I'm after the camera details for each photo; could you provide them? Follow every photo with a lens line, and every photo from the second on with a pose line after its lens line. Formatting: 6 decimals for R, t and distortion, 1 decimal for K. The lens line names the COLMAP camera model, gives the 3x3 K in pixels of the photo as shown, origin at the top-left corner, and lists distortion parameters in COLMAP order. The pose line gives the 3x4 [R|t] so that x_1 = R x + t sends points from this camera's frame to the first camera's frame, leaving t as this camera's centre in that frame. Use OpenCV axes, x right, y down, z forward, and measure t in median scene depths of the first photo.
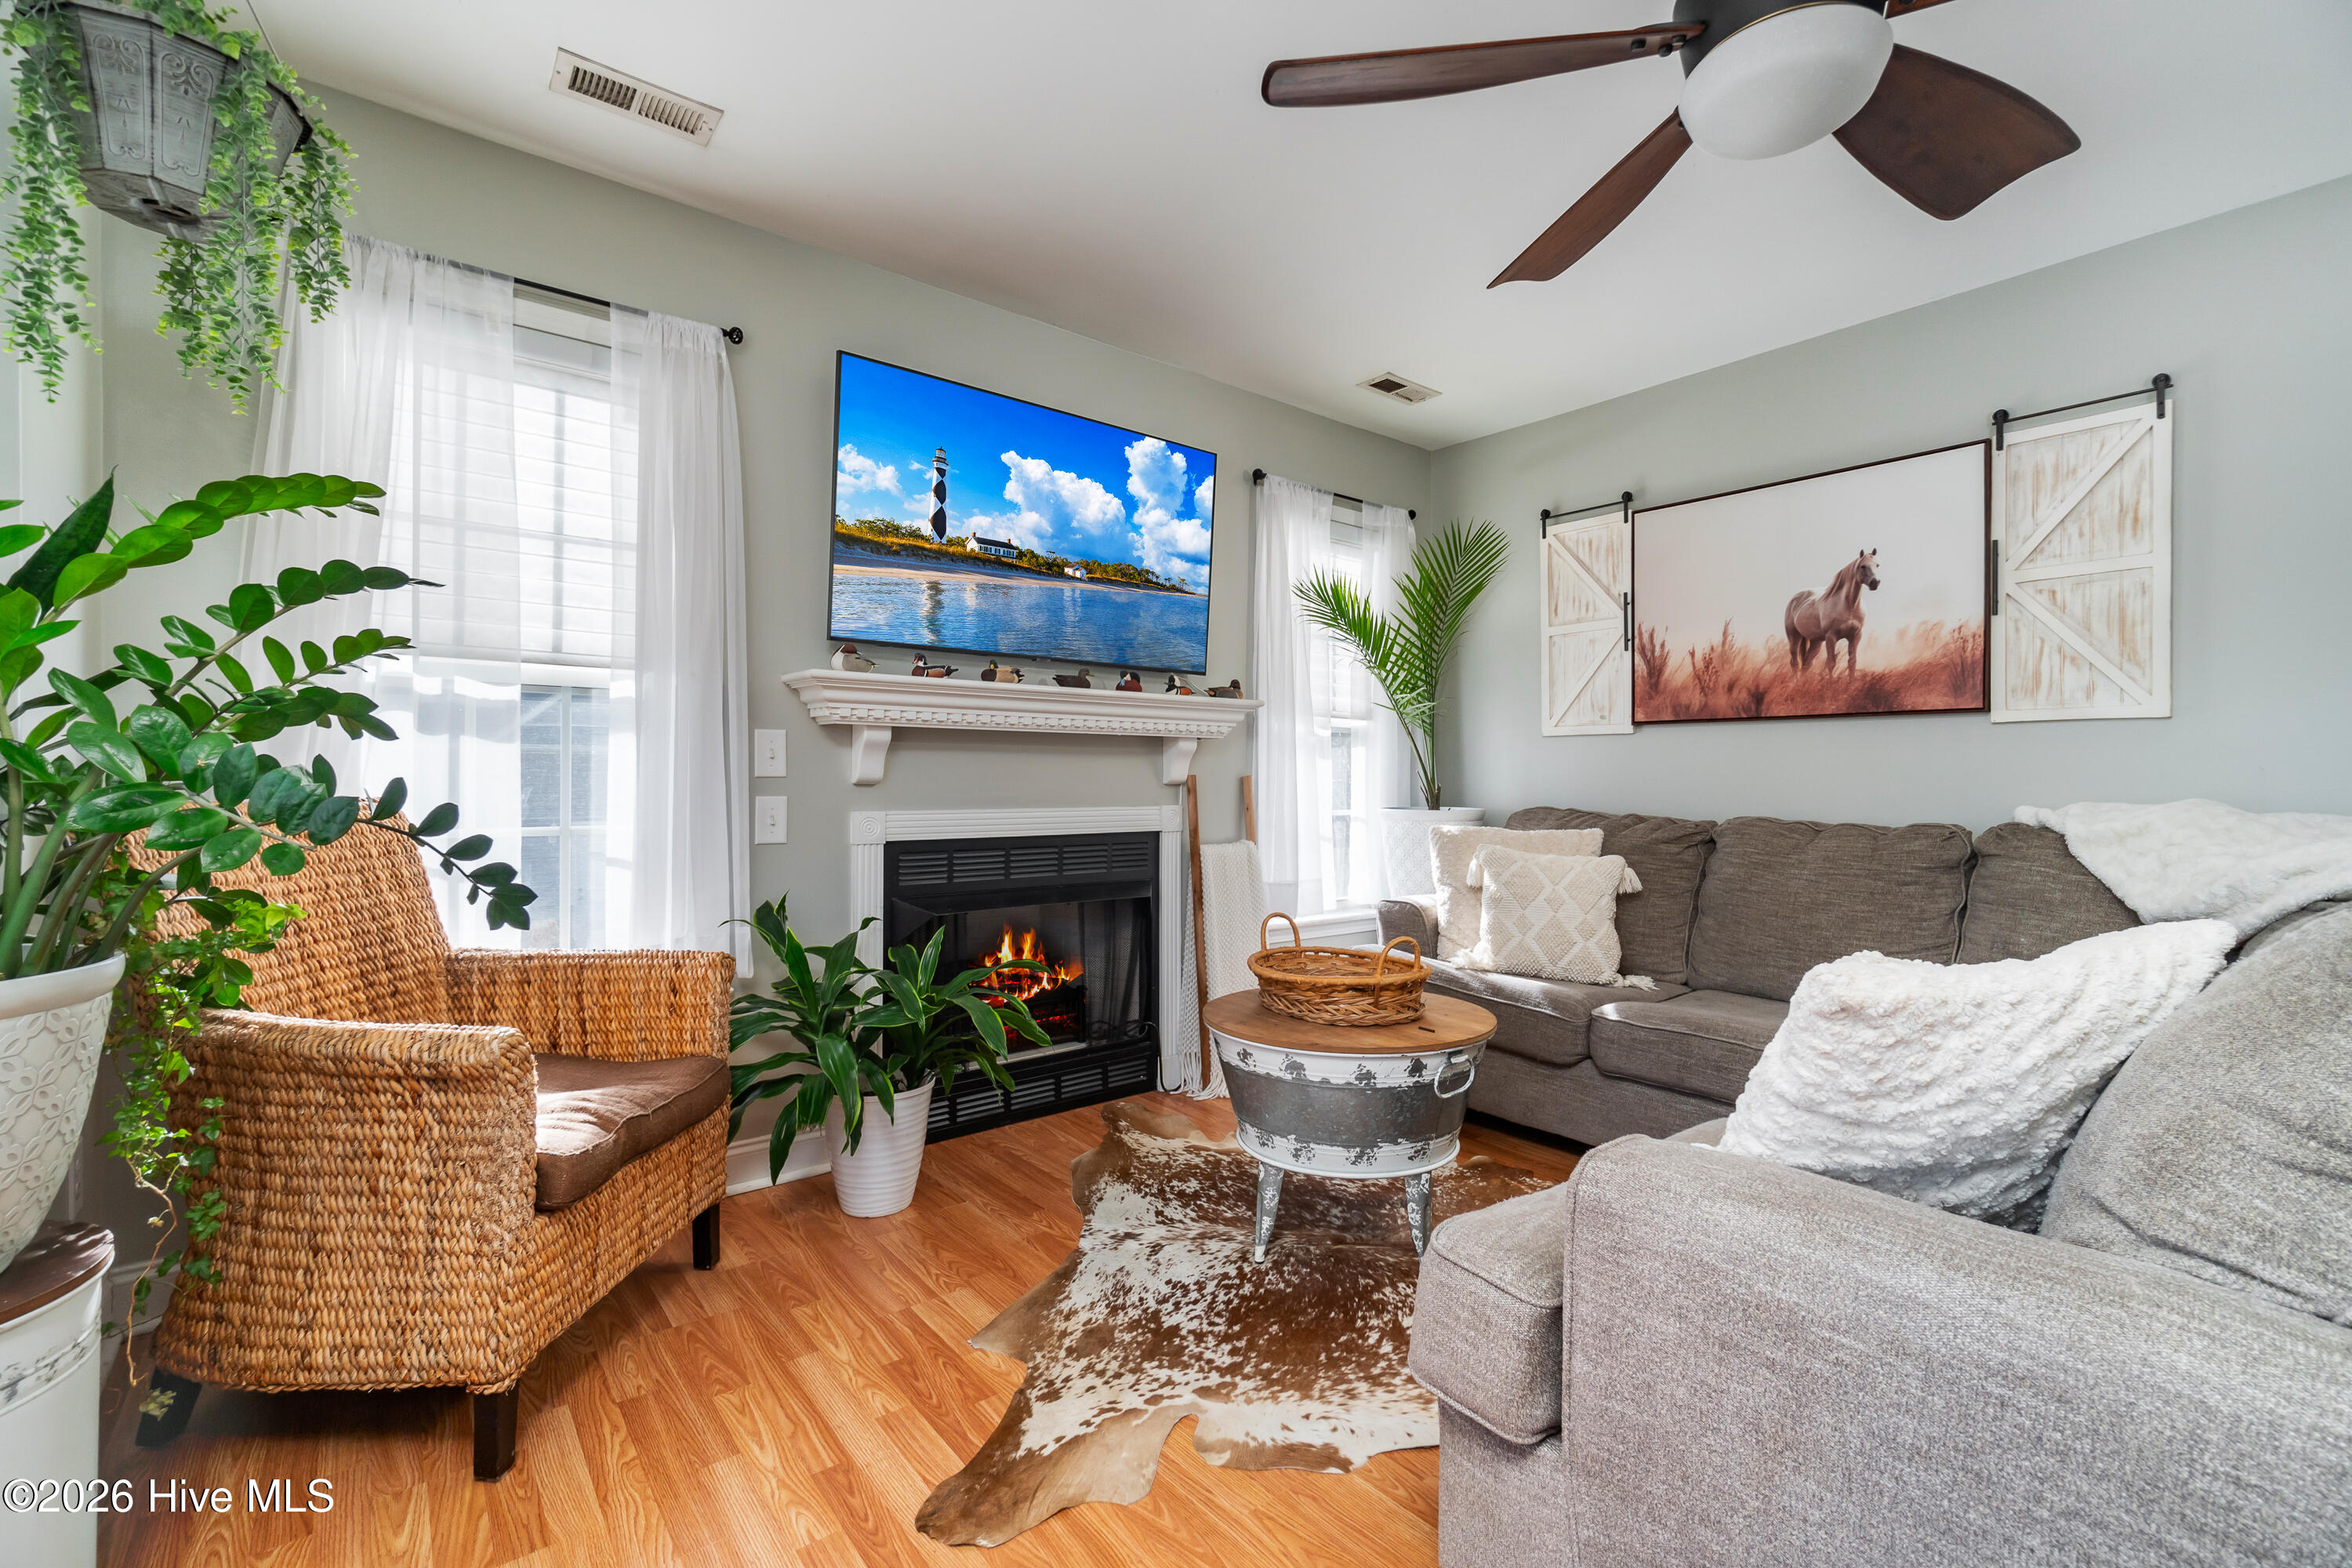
lens RADIAL K [[1001.4, 0, 1176.0], [0, 1001.4, 784.0], [0, 0, 1]] dist [-0.004456, -0.000590]
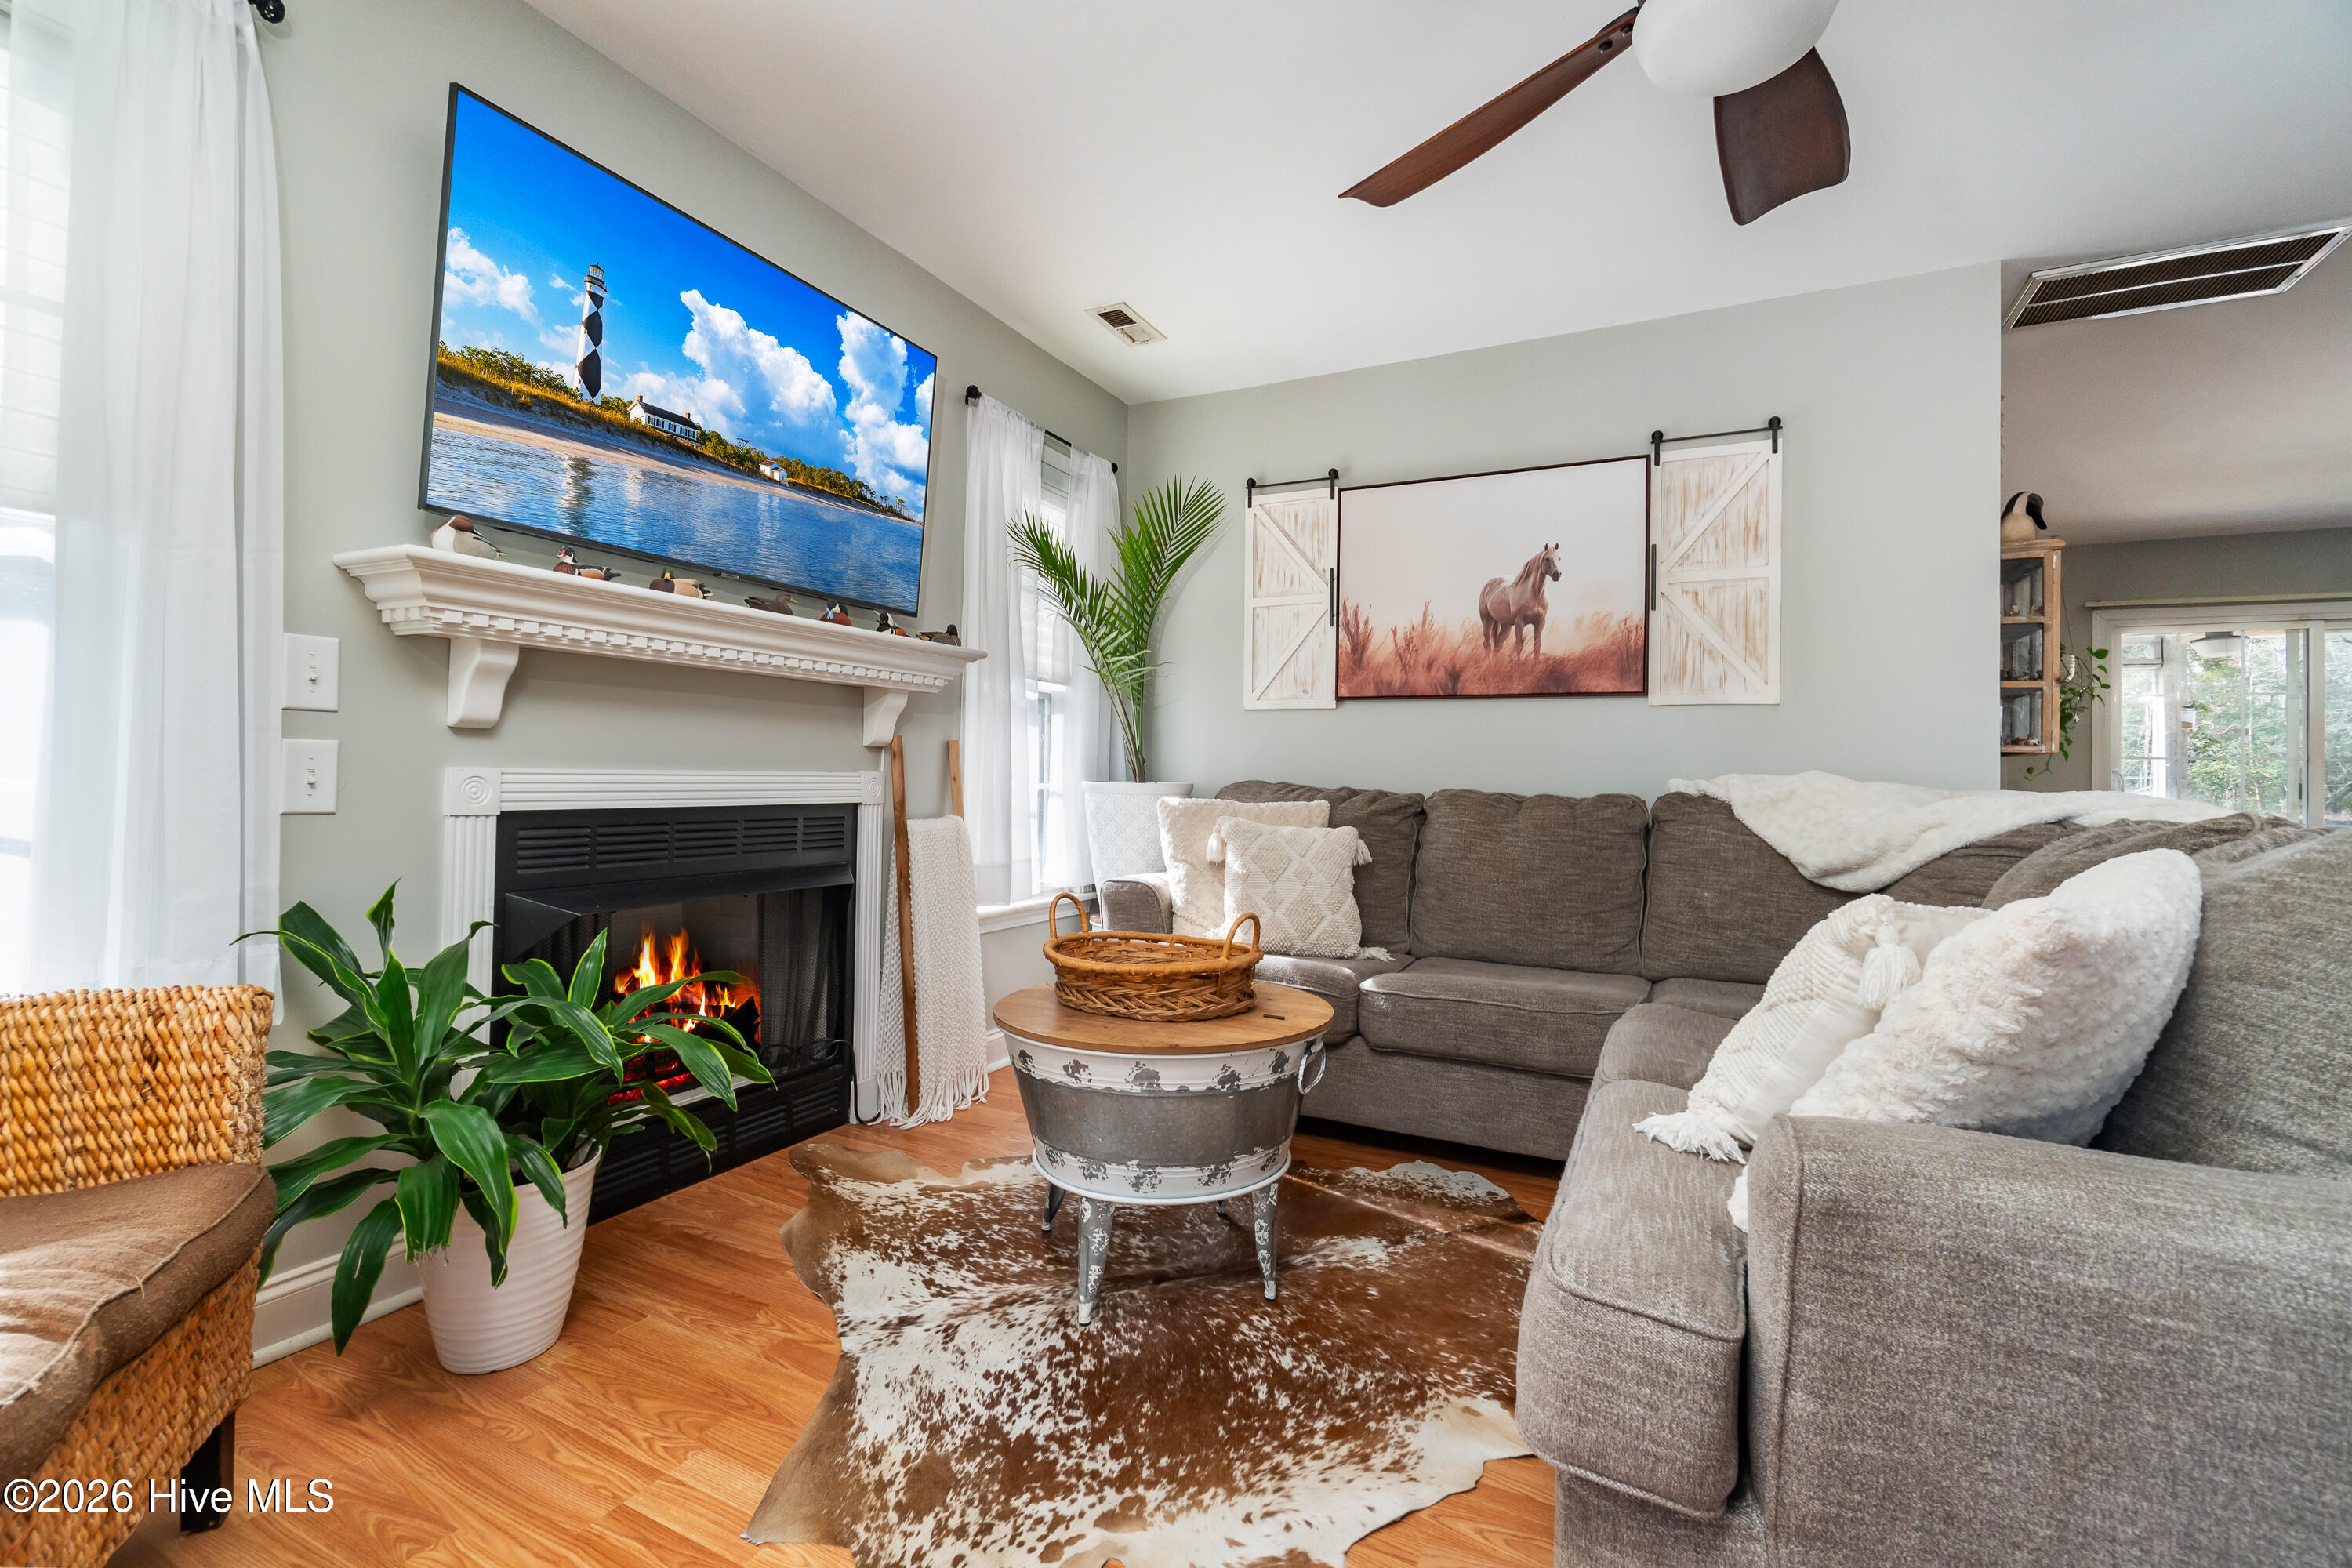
lens RADIAL K [[1033.5, 0, 1179.0], [0, 1033.5, 759.2], [0, 0, 1]] dist [-0.002719, 0.000383]
pose [[0.913850, 0.017778, 0.405663, -0.164712], [-0.012675, 0.999803, -0.015262, 0.028236], [-0.405854, 0.008805, 0.913895, 0.170435]]
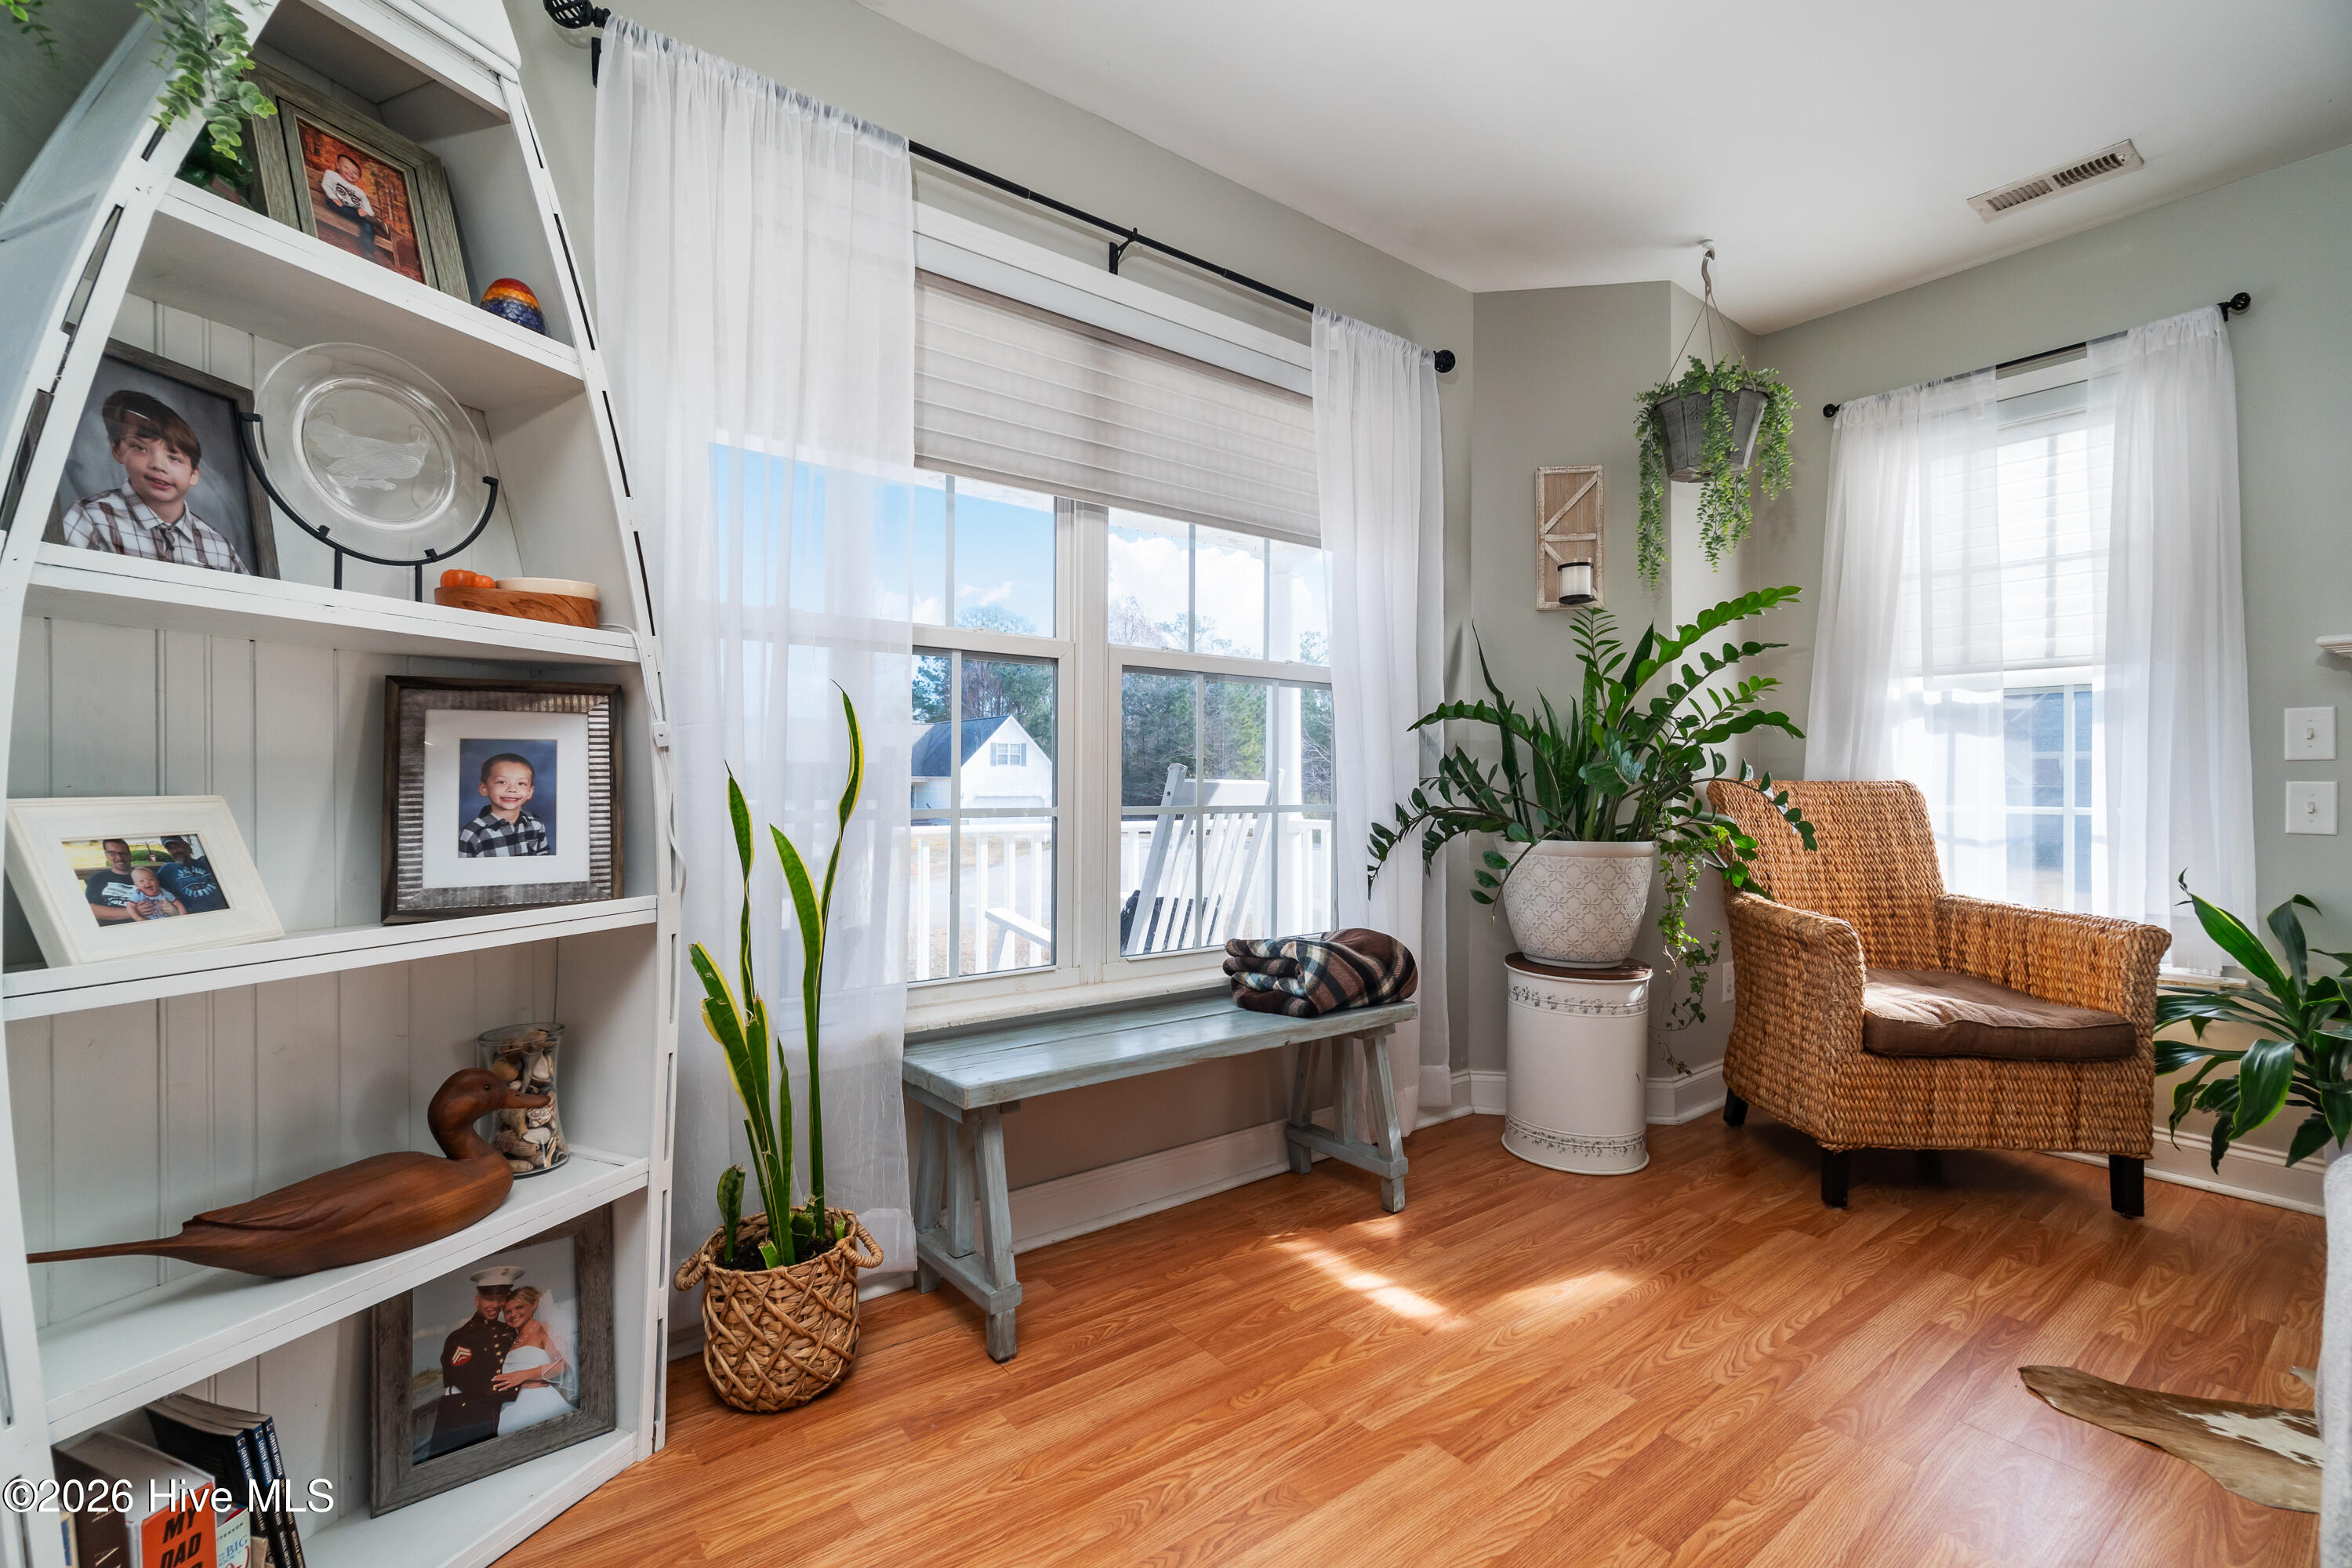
lens RADIAL K [[1031.0, 0, 1176.0], [0, 1031.0, 784.0], [0, 0, 1]] dist [-0.000978, -0.000167]
pose [[-0.015161, -0.006770, -0.999862, 0.536430], [-0.008080, 0.999945, -0.006648, 0.029401], [0.999852, 0.007979, -0.015215, -0.004807]]
